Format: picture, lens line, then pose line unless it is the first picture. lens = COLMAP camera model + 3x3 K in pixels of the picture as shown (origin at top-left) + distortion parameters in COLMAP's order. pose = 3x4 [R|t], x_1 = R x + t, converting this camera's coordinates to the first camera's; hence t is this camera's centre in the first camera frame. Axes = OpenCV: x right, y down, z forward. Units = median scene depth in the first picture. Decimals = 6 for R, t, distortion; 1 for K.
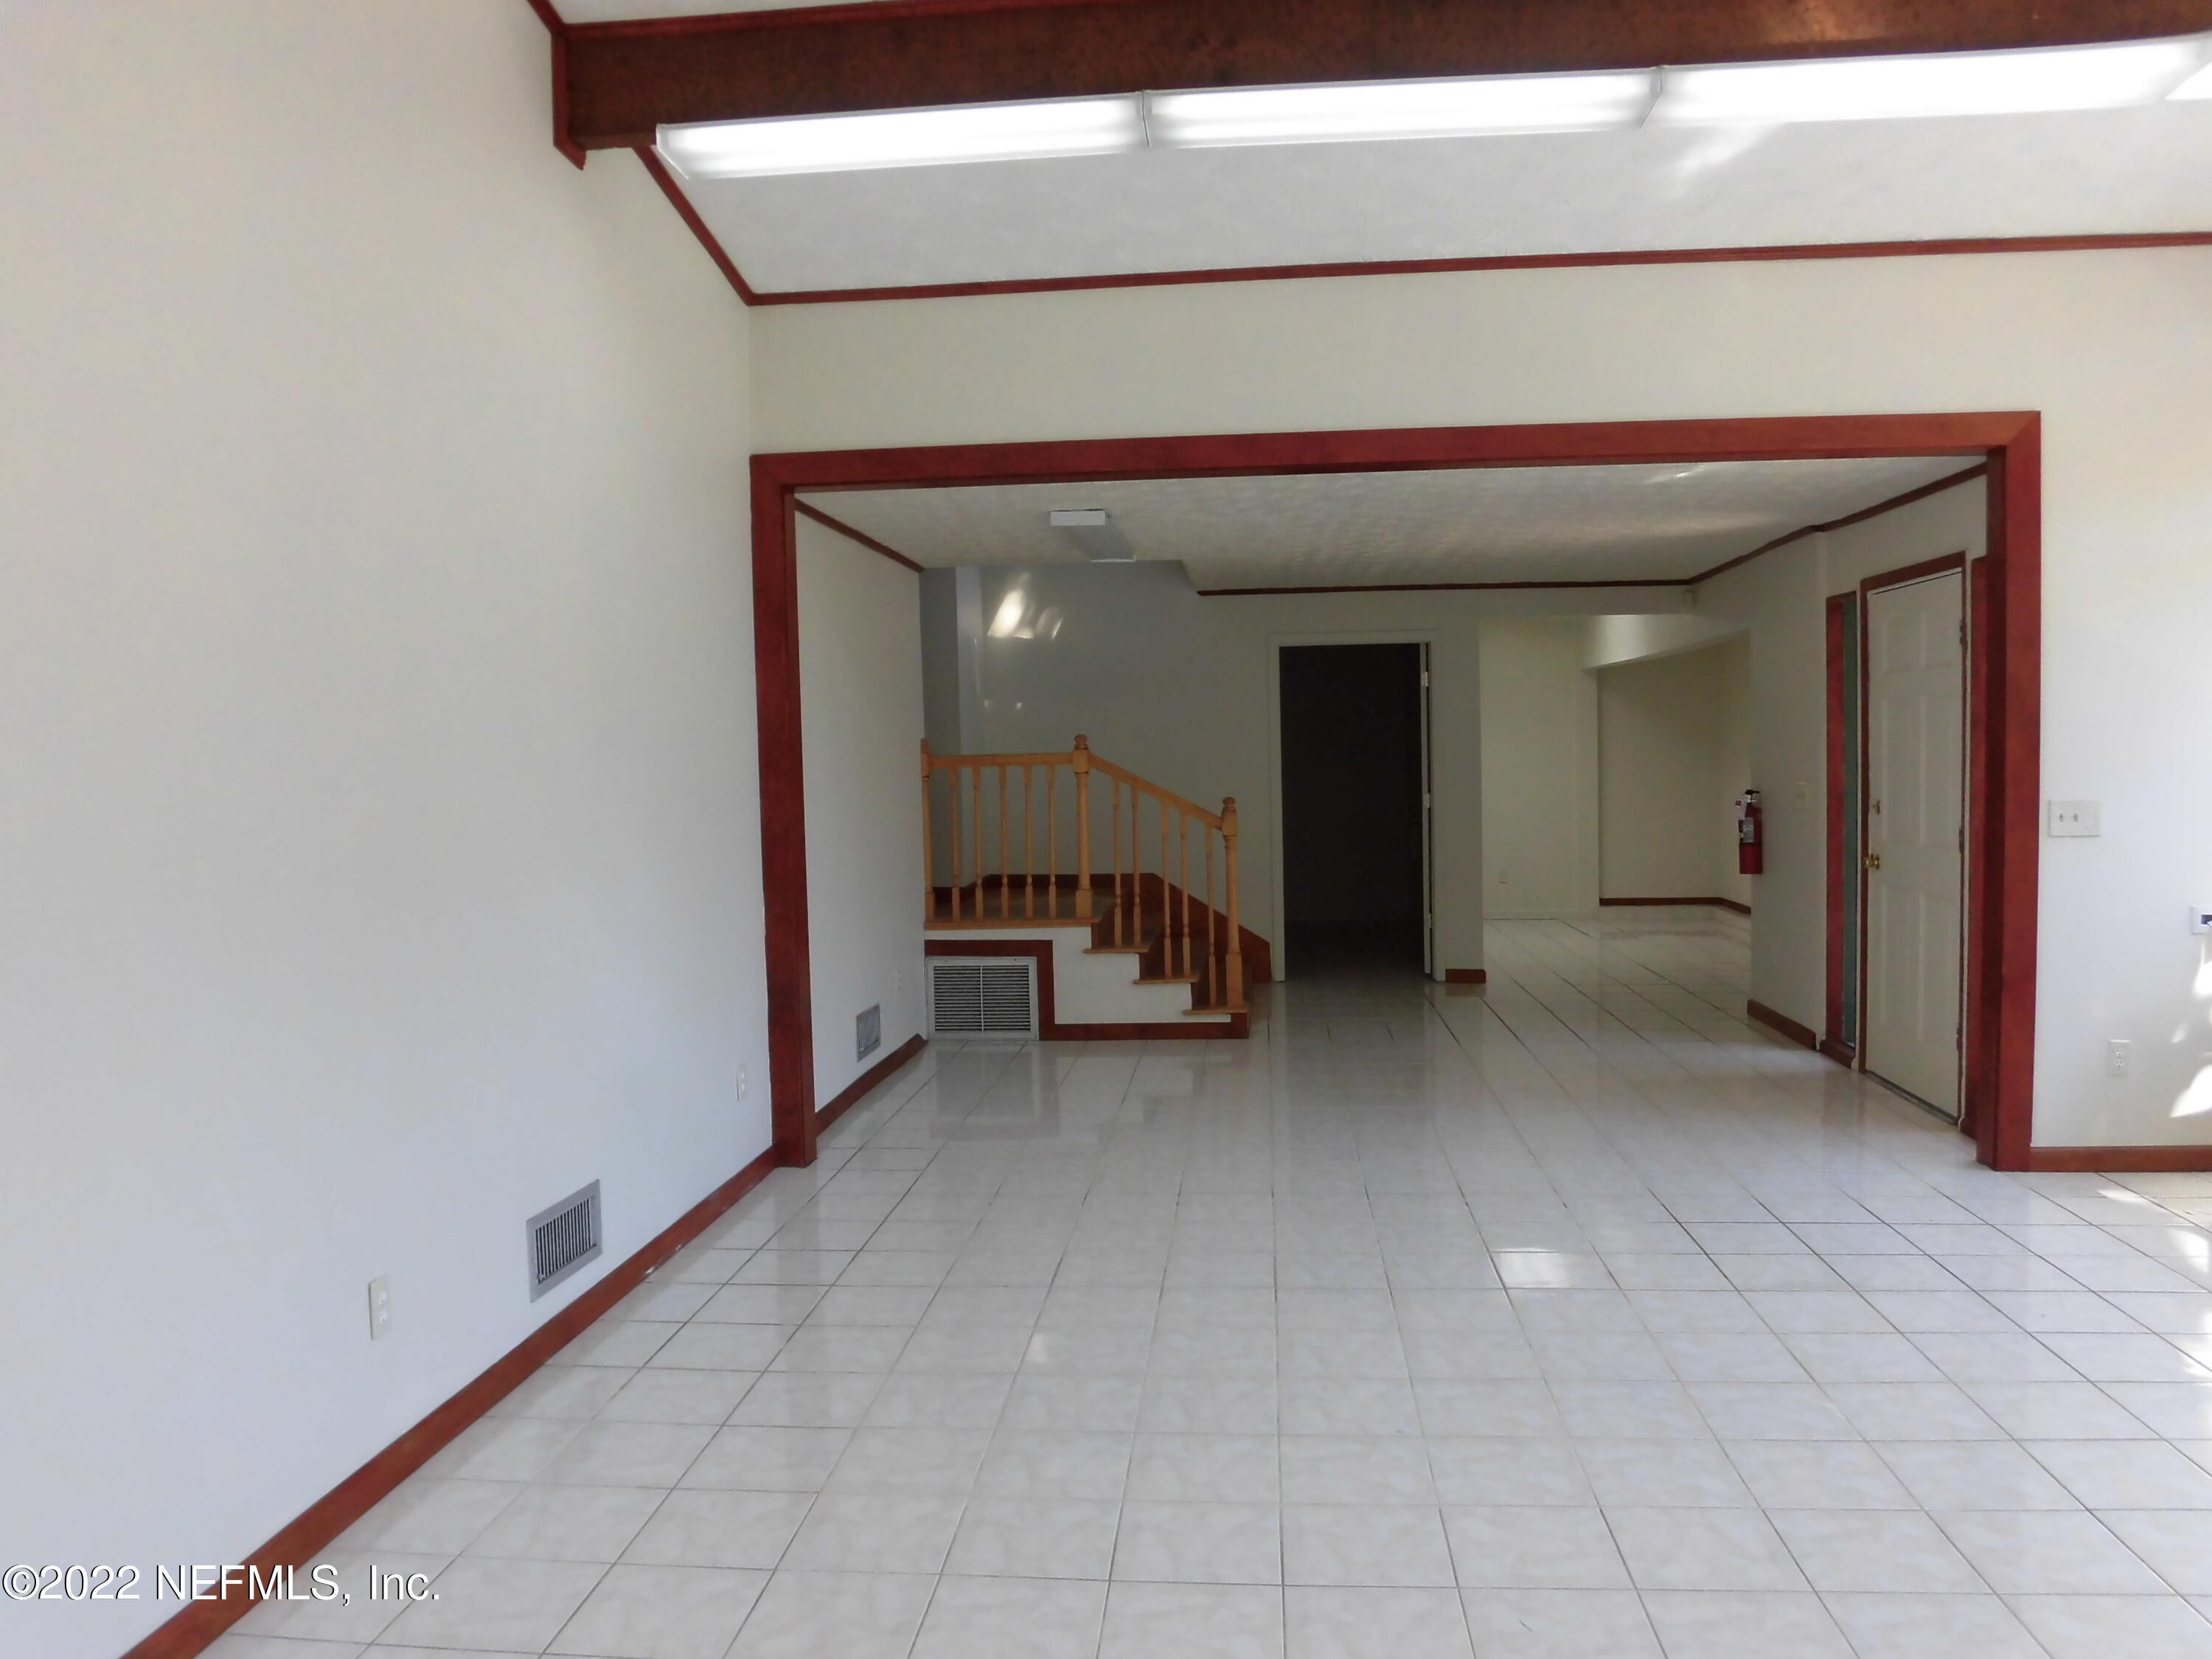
lens RADIAL K [[1594.4, 0, 1120.0], [0, 1594.4, 833.6], [0, 0, 1]] dist [-0.034219, -0.013418]
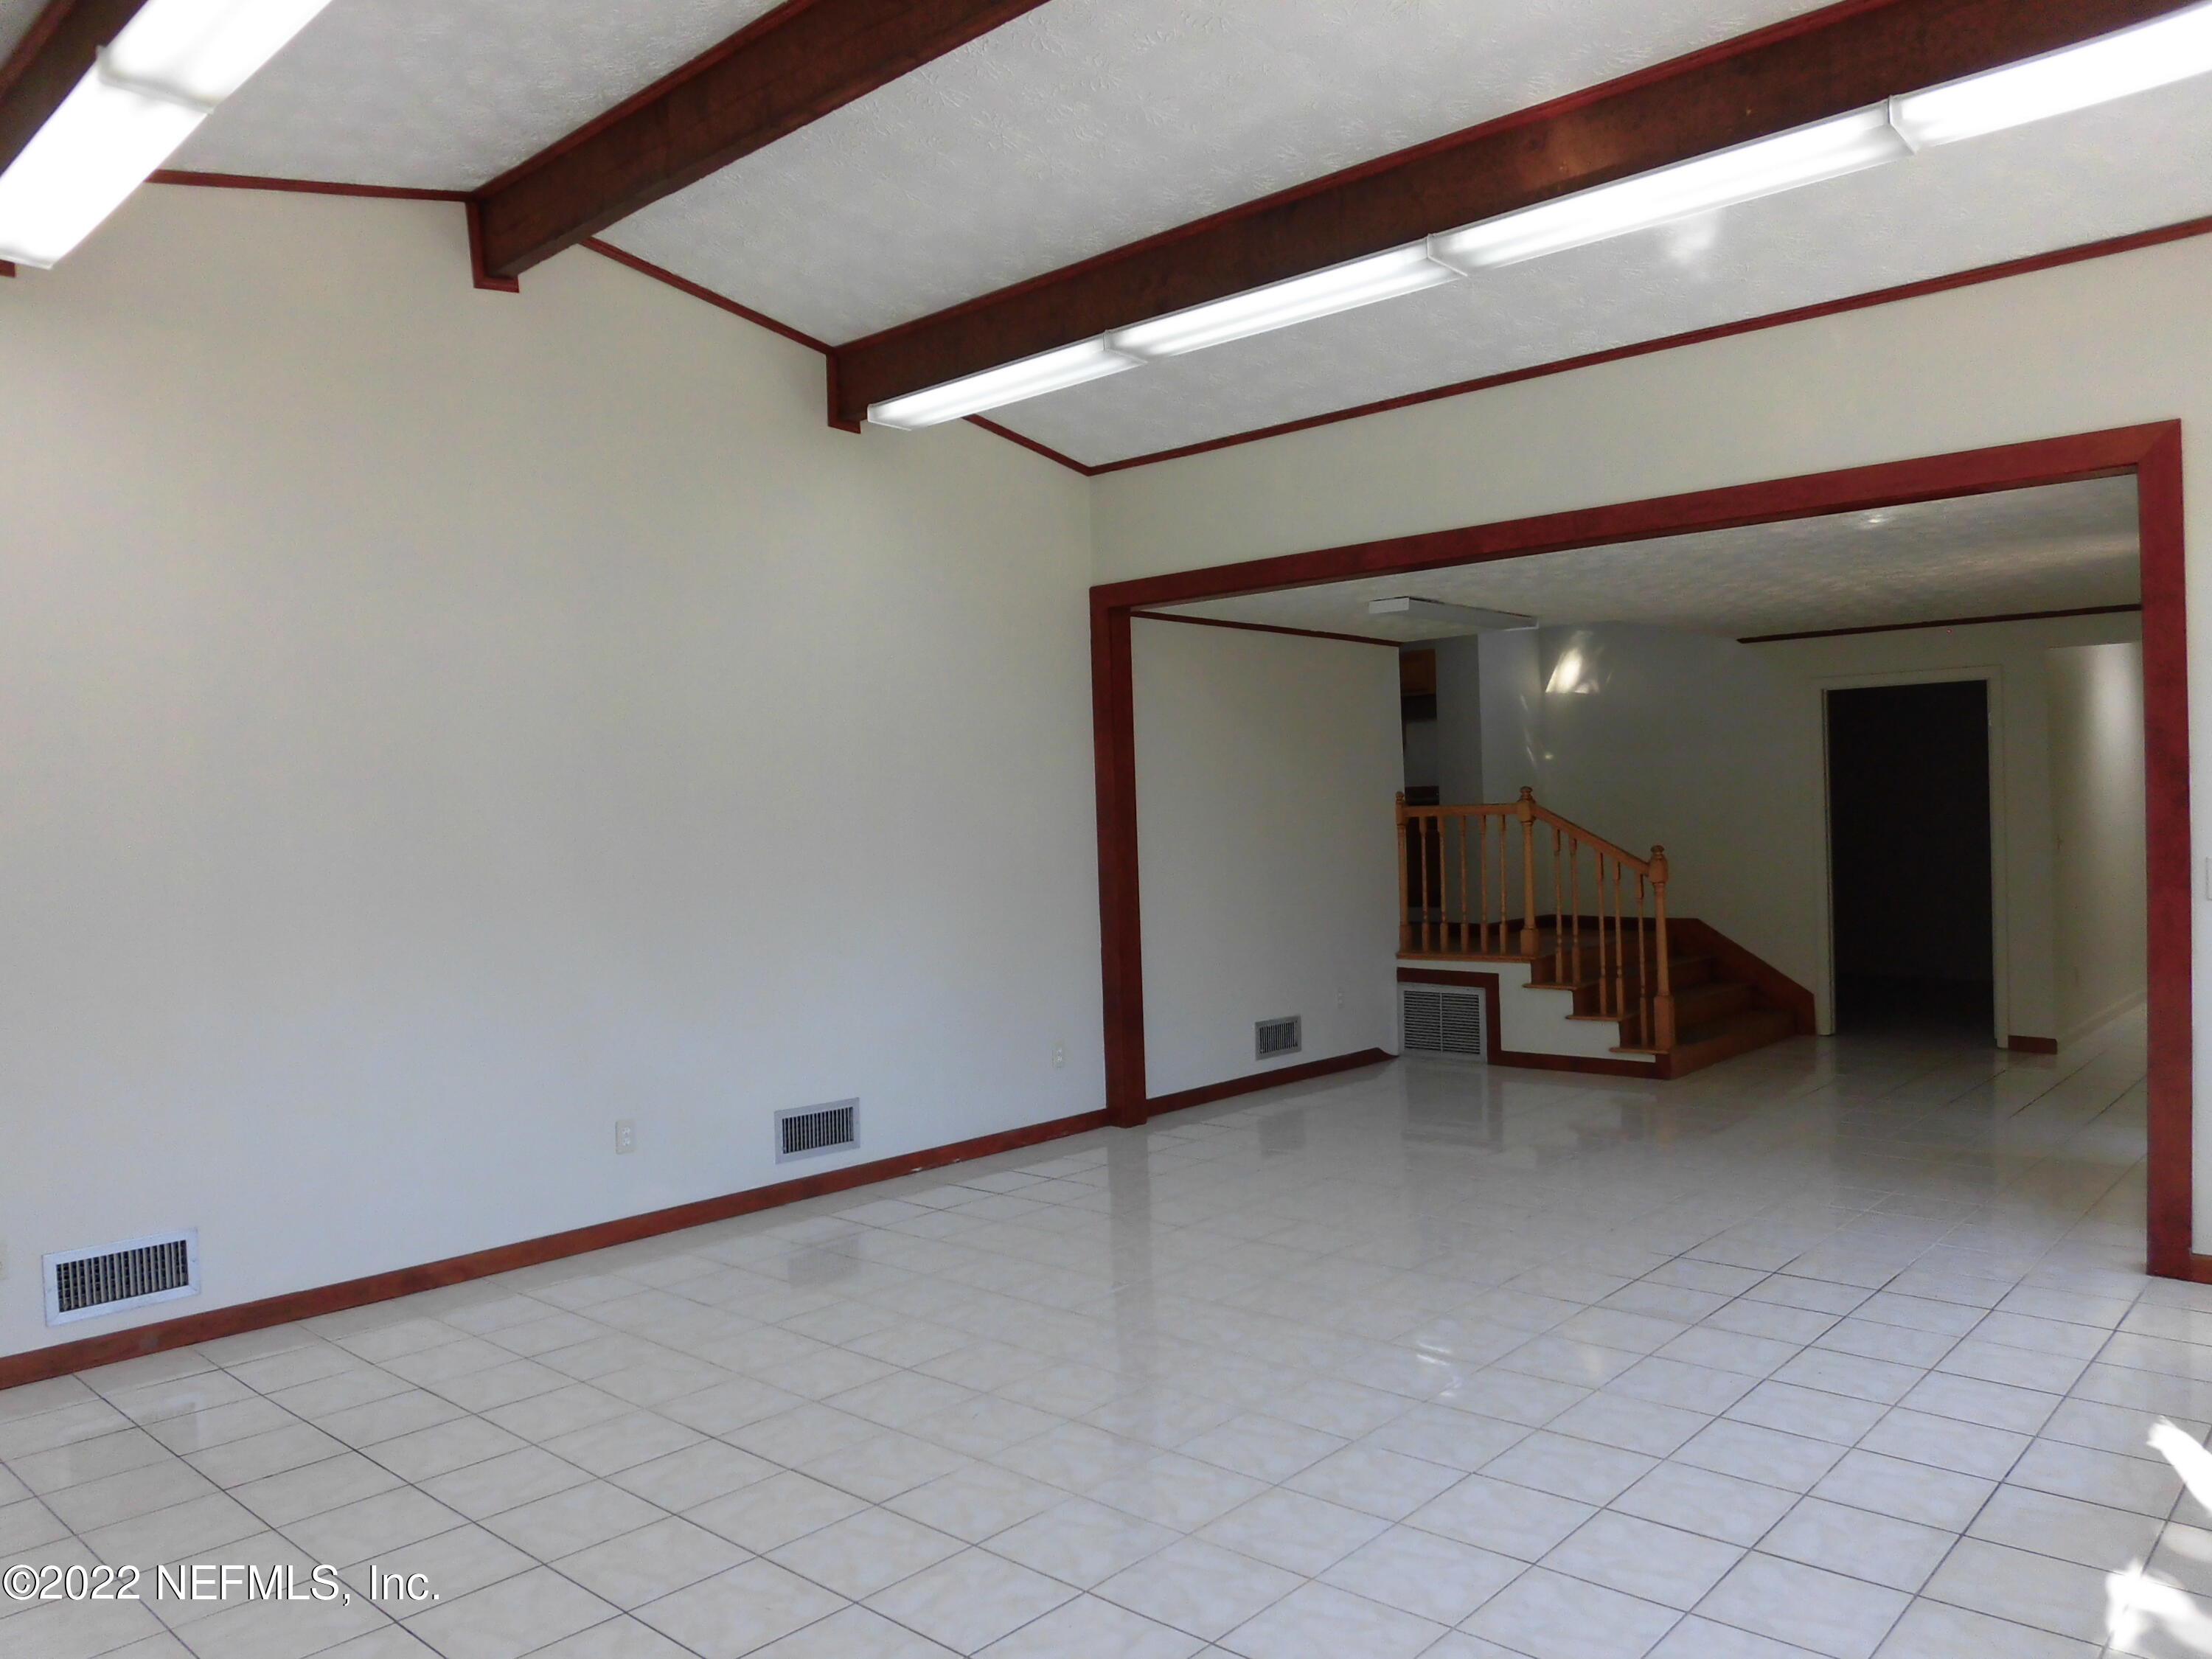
lens RADIAL K [[1594.4, 0, 1117.8], [0, 1594.4, 831.1], [0, 0, 1]] dist [-0.034219, -0.013418]
pose [[0.805140, 0.003249, -0.593076, 0.395680], [-0.018643, 0.999629, -0.019832, -0.004903], [0.592791, 0.027024, 0.804902, -0.040980]]
